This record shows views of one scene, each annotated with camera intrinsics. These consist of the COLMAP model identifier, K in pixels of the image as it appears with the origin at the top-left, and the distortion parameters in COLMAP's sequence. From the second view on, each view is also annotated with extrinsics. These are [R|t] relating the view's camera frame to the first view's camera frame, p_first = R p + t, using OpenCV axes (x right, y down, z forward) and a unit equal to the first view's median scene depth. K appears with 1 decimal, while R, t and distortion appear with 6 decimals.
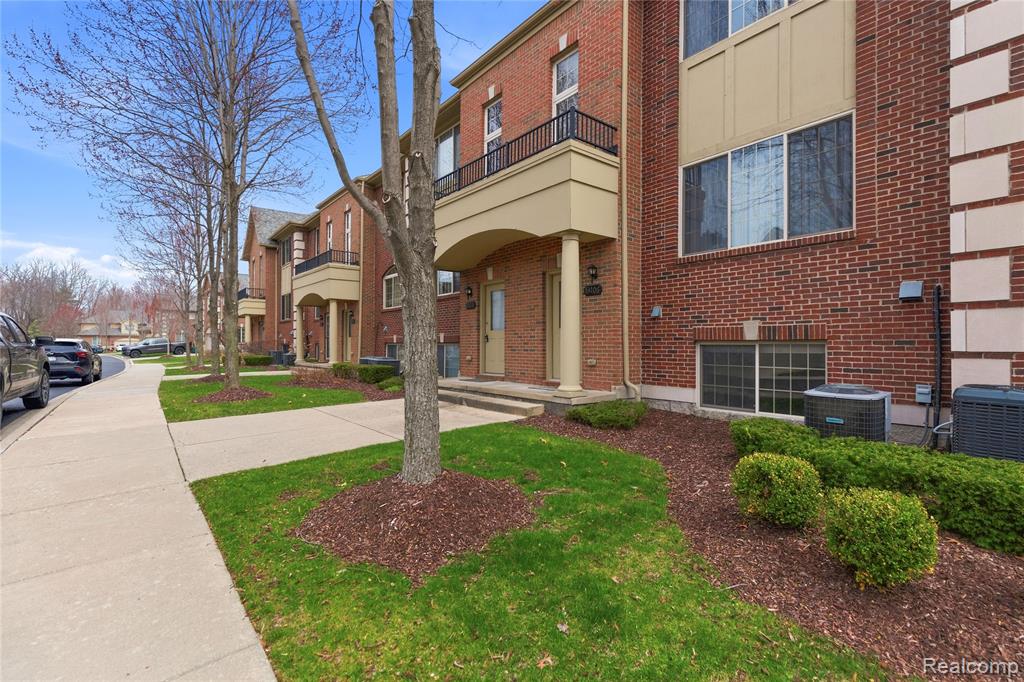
lens RADIAL K [[464.0, 0, 512.0], [0, 464.0, 341.0], [0, 0, 1]] dist [0.002325, -0.000114]
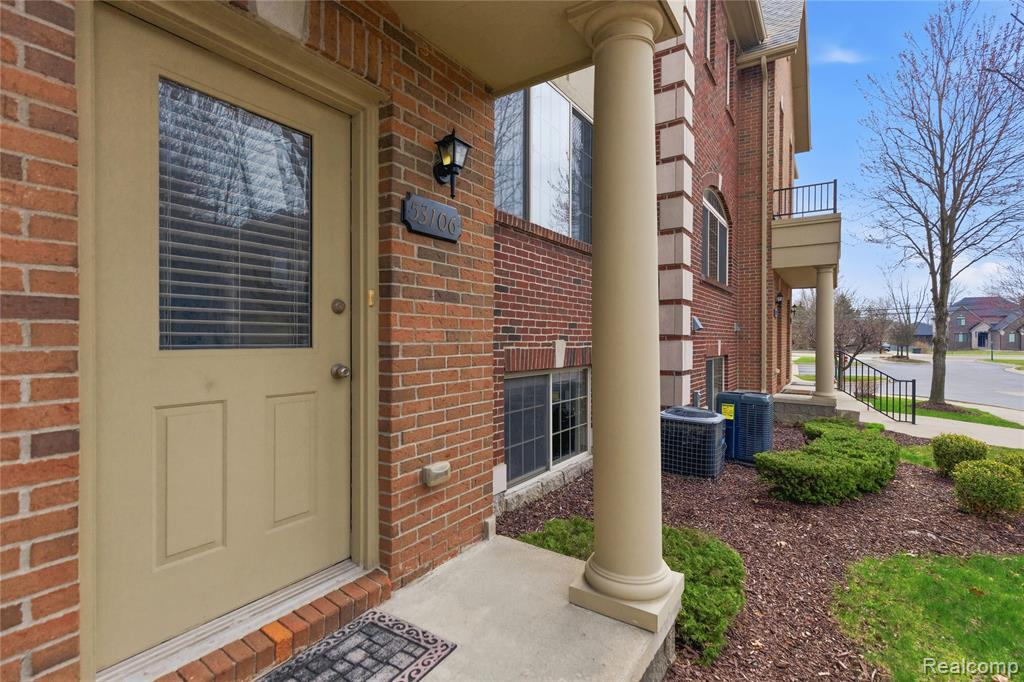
lens RADIAL K [[464.0, 0, 512.0], [0, 464.0, 341.0], [0, 0, 1]] dist [0.002325, -0.000114]
pose [[-0.287480, -0.009737, 0.957737, -0.131324], [-0.012212, 0.999904, 0.006500, -0.043732], [-0.957709, -0.009828, -0.287572, 1.206980]]
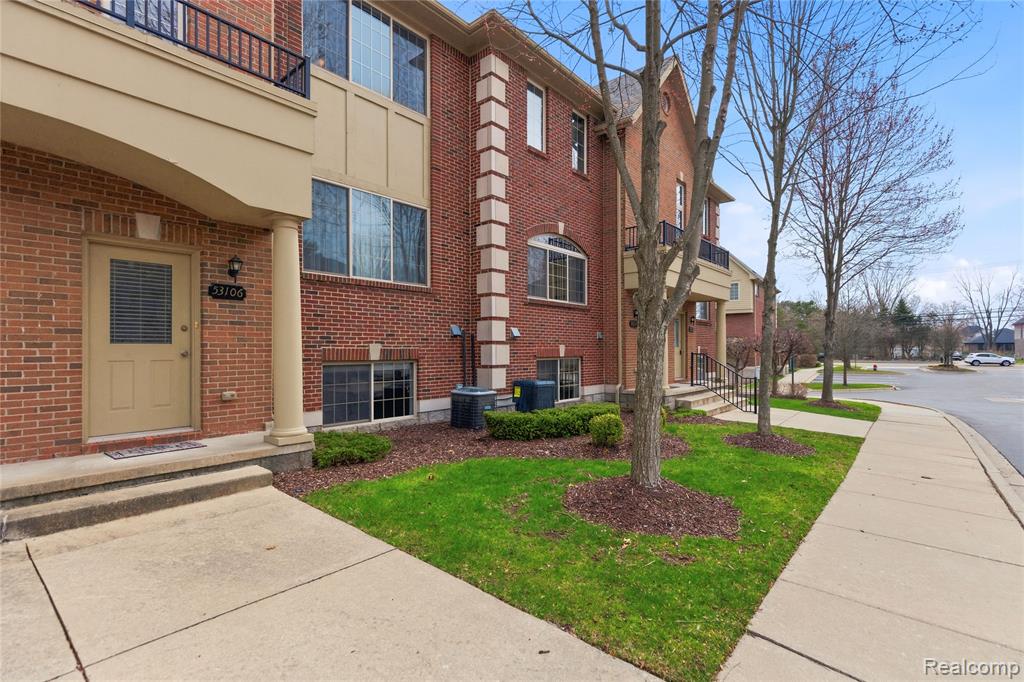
lens RADIAL K [[486.9, 0, 526.4], [0, 486.9, 347.0], [0, 0, 1]] dist [0.008505, -0.000440]
pose [[-0.200410, 0.002704, 0.979708, -0.738741], [-0.006015, 0.999974, -0.003990, -0.031212], [-0.979694, -0.006692, -0.200388, 0.825994]]
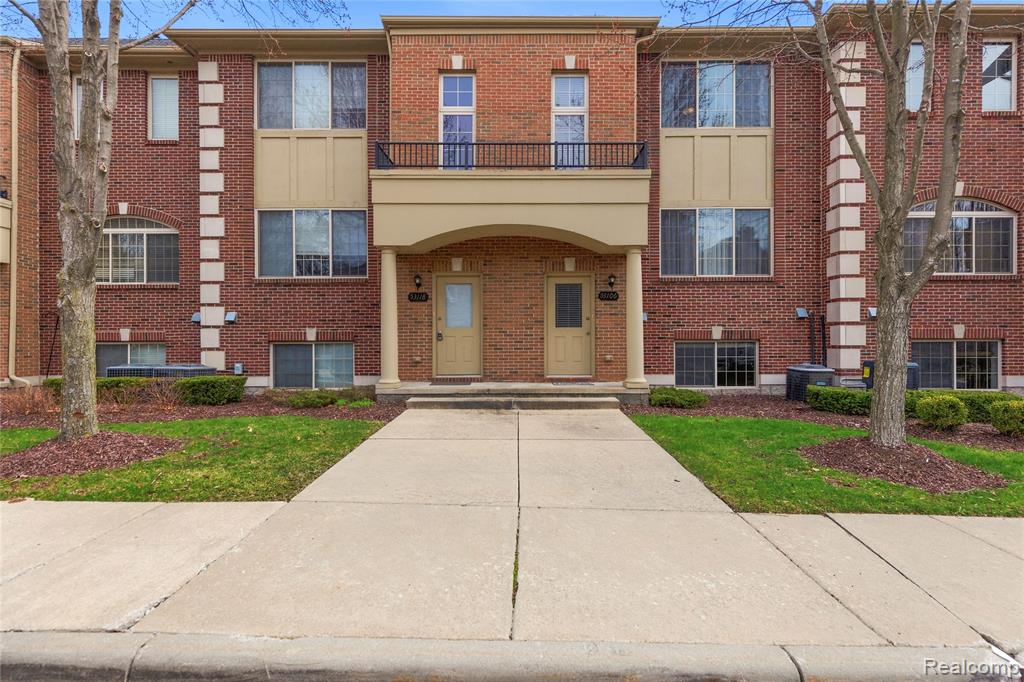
lens RADIAL K [[475.4, 0, 512.0], [0, 475.4, 341.0], [0, 0, 1]] dist [0.008689, -0.000037]
pose [[0.640255, -0.005742, 0.768141, -1.043126], [-0.002576, 0.999950, 0.009622, -0.008751], [-0.768158, -0.008139, 0.640209, 0.493809]]
